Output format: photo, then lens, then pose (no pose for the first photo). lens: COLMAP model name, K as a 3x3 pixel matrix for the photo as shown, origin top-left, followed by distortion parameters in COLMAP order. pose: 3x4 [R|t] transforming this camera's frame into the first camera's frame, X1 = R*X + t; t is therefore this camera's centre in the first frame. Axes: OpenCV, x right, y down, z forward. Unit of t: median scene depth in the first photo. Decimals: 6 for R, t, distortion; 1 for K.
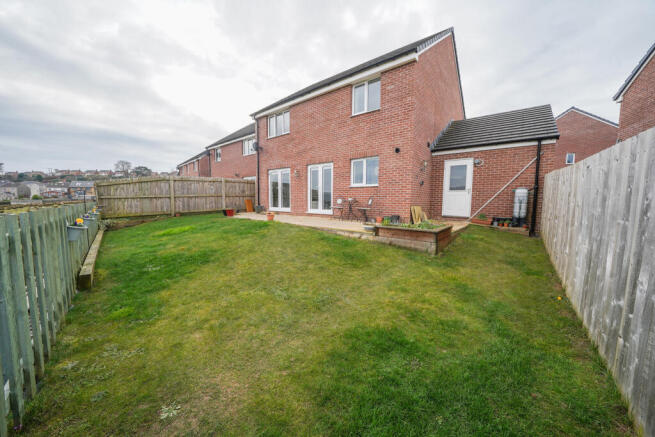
lens RADIAL K [[224.4, 0, 327.5], [0, 224.4, 218.5], [0, 0, 1]] dist [-0.029365, -0.000006]
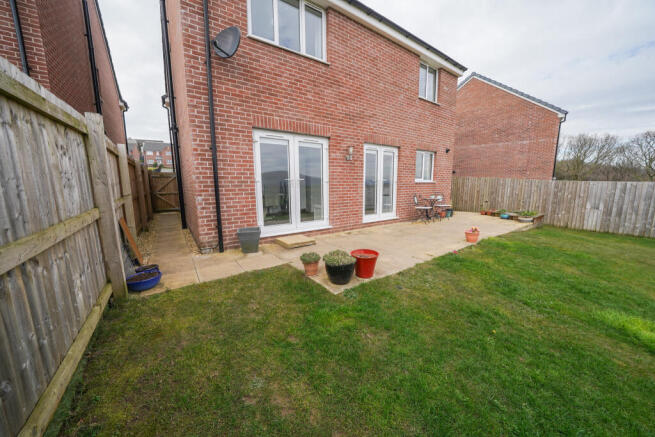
lens RADIAL K [[224.4, 0, 327.5], [0, 224.4, 218.5], [0, 0, 1]] dist [-0.029365, -0.000006]
pose [[0.287369, -0.163536, 0.943756, -0.703788], [0.082589, 0.985877, 0.145687, -0.135725], [-0.954253, 0.036078, 0.296817, 0.922034]]
